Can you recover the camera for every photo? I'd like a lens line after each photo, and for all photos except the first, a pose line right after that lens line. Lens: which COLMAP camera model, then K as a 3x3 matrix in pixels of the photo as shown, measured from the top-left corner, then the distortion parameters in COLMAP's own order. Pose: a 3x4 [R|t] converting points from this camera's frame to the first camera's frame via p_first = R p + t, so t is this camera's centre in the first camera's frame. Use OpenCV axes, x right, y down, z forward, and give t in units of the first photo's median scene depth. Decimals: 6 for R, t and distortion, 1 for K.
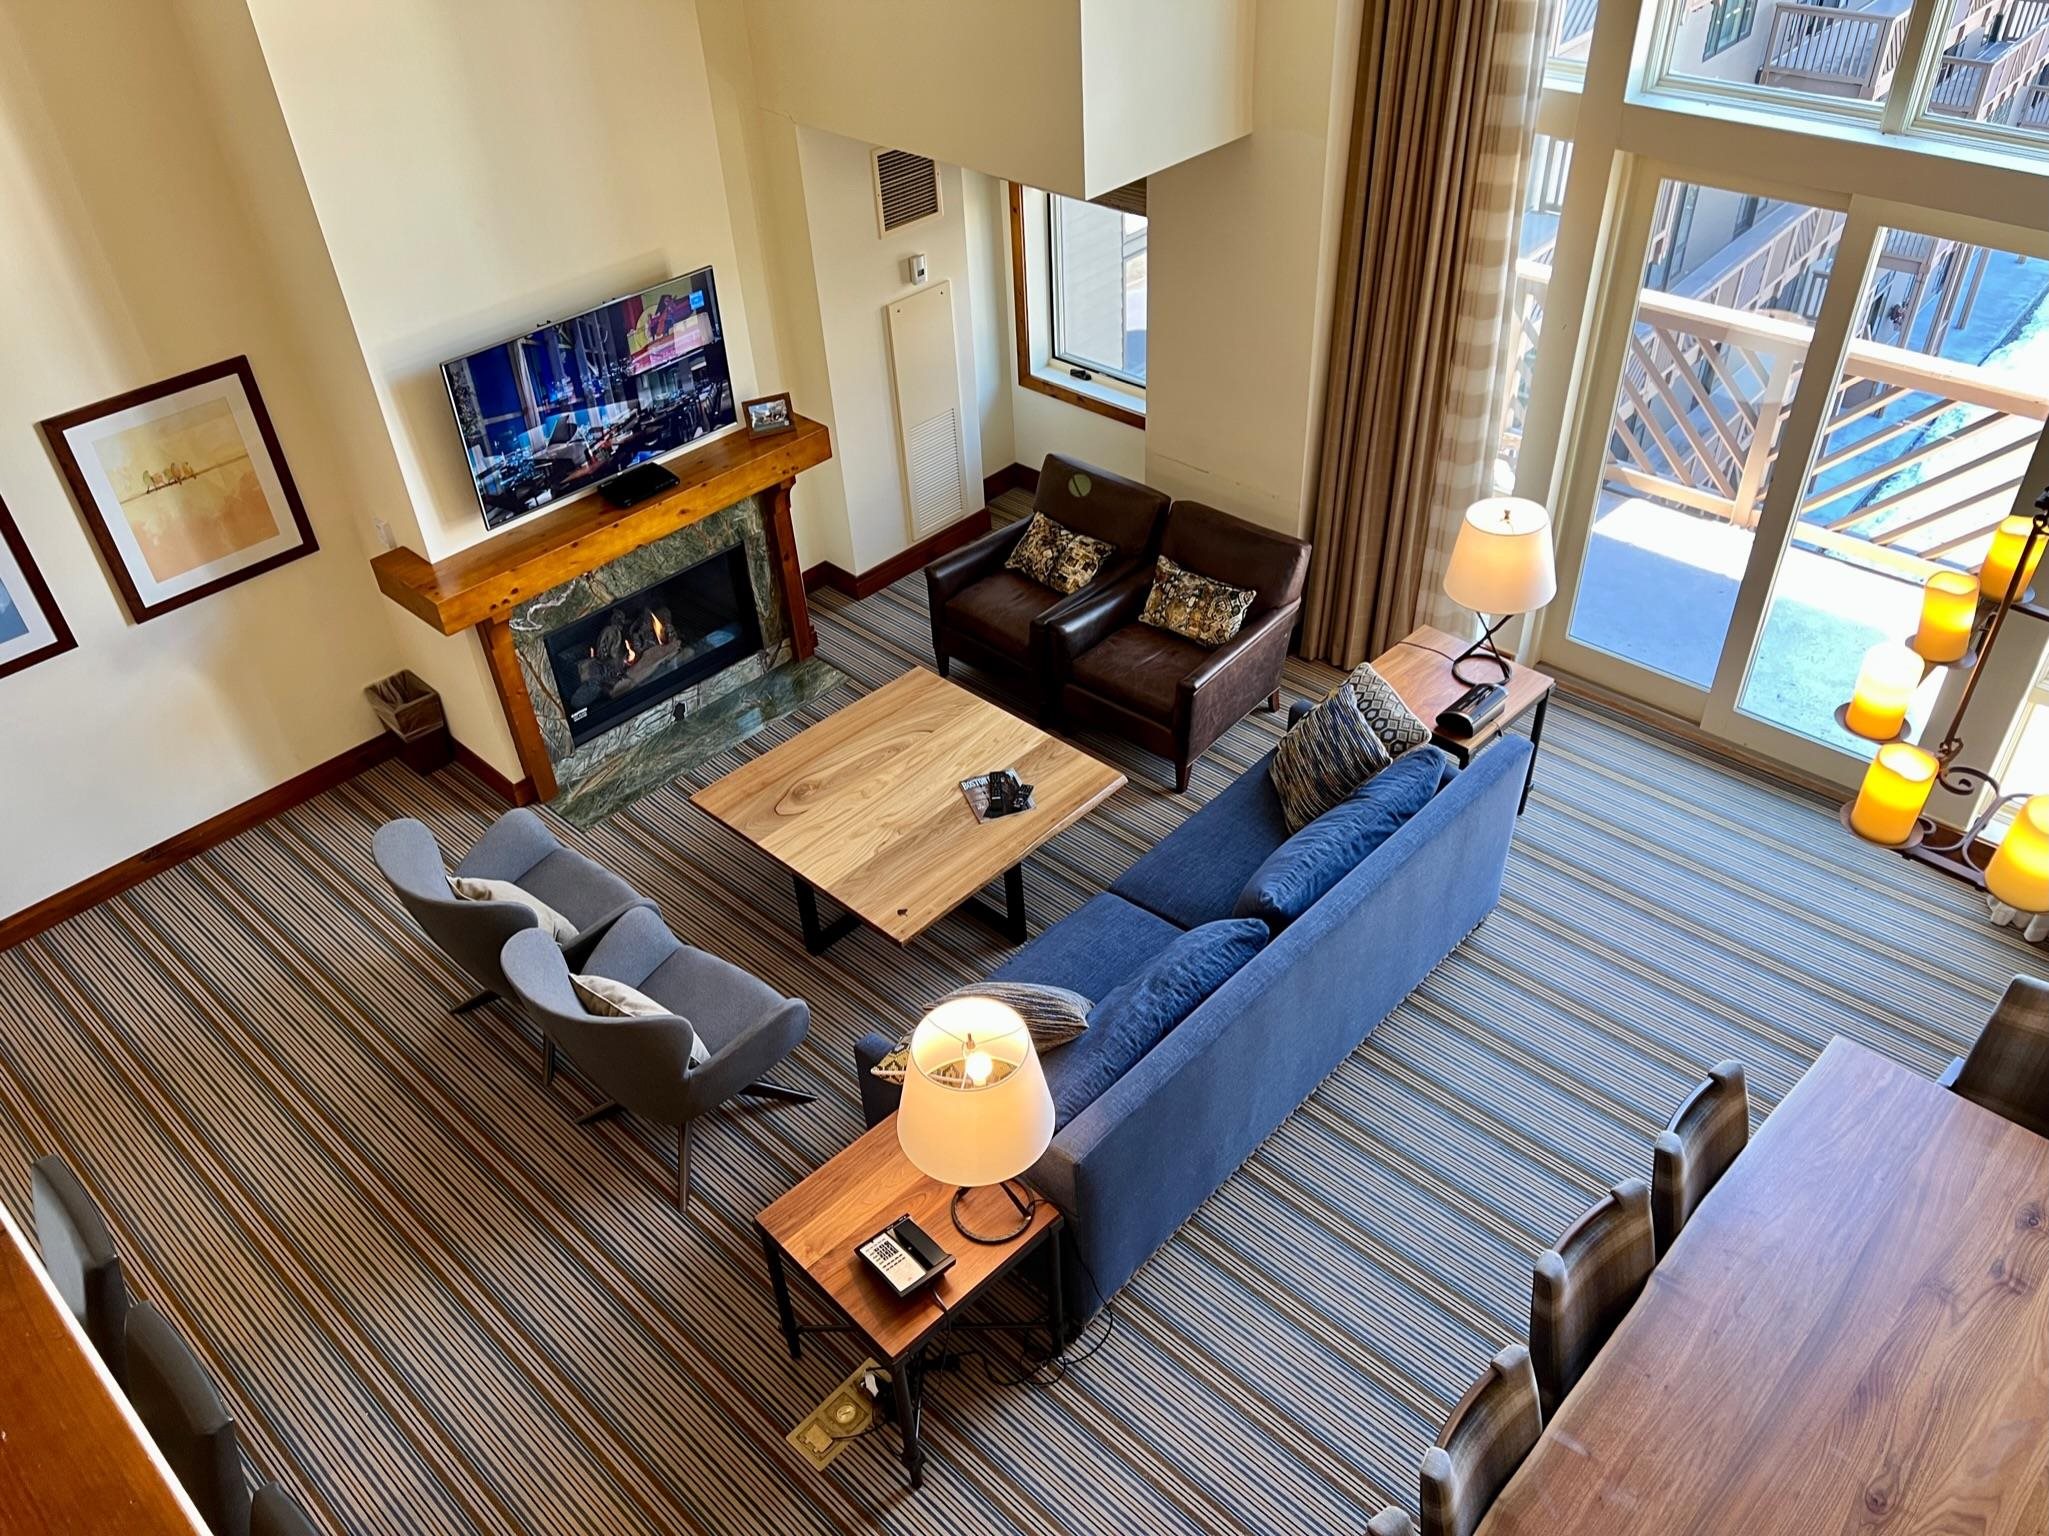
lens RADIAL K [[1531.3, 0, 1024.5], [0, 1531.3, 768.0], [0, 0, 1]] dist [0.075213, -0.090244]
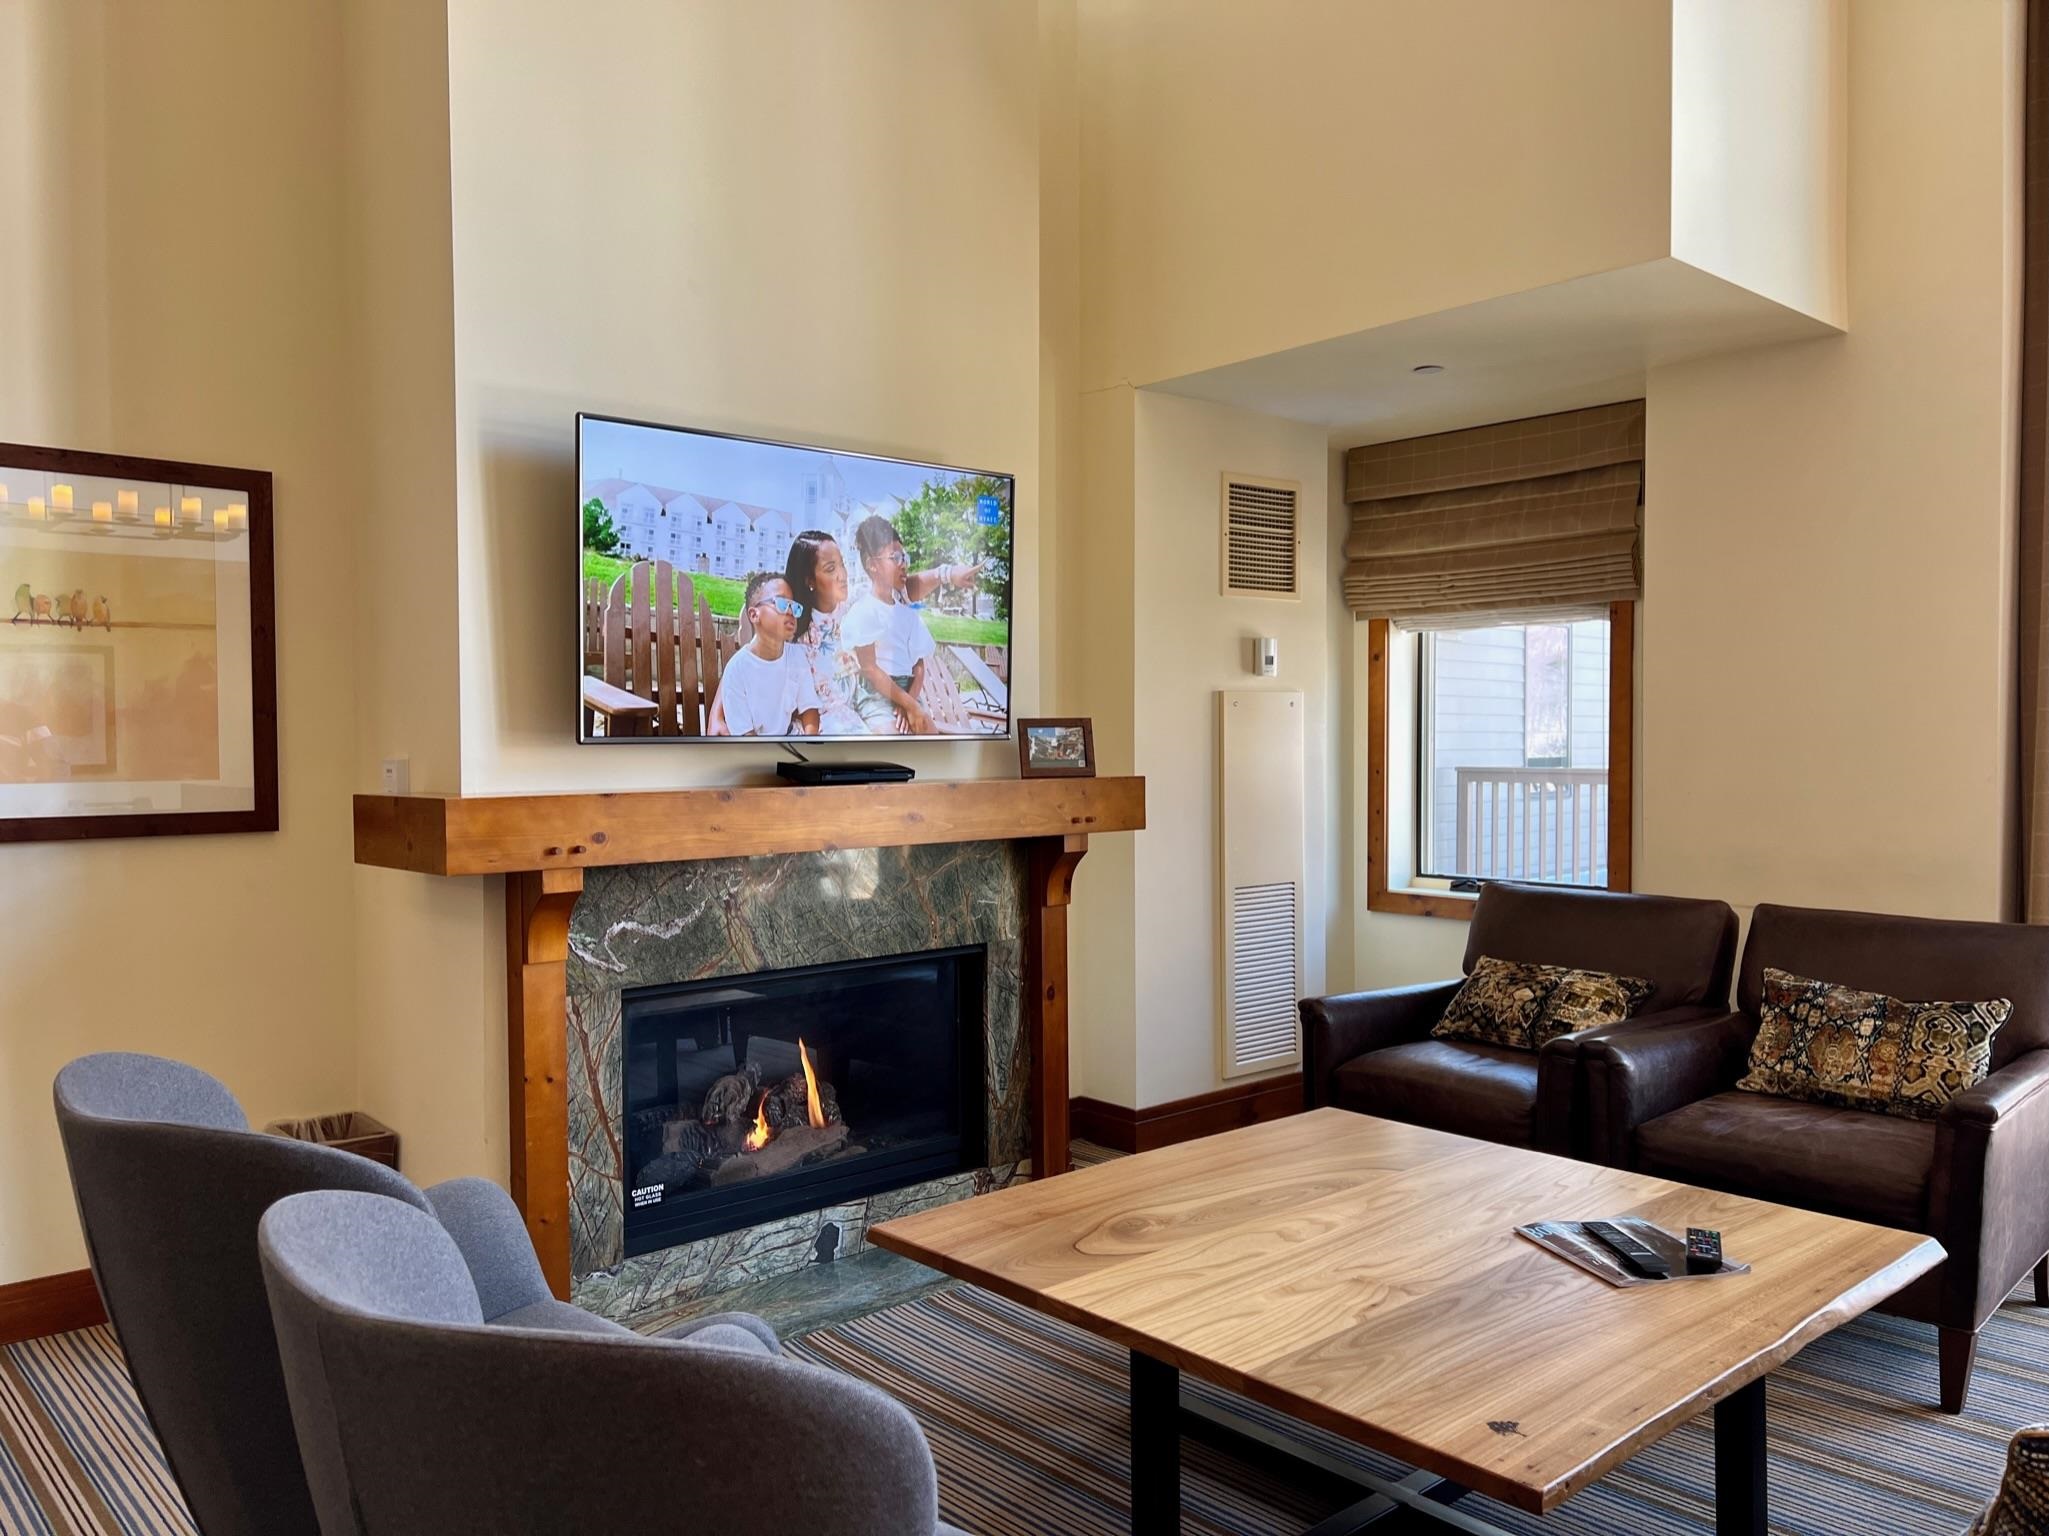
lens RADIAL K [[1531.3, 0, 1024.5], [0, 1531.3, 768.0], [0, 0, 1]] dist [0.075213, -0.090244]
pose [[0.995532, 0.044007, -0.083545, -0.125105], [-0.084989, 0.803157, -0.589674, 0.144568], [0.041150, 0.594140, 0.803309, 0.500334]]
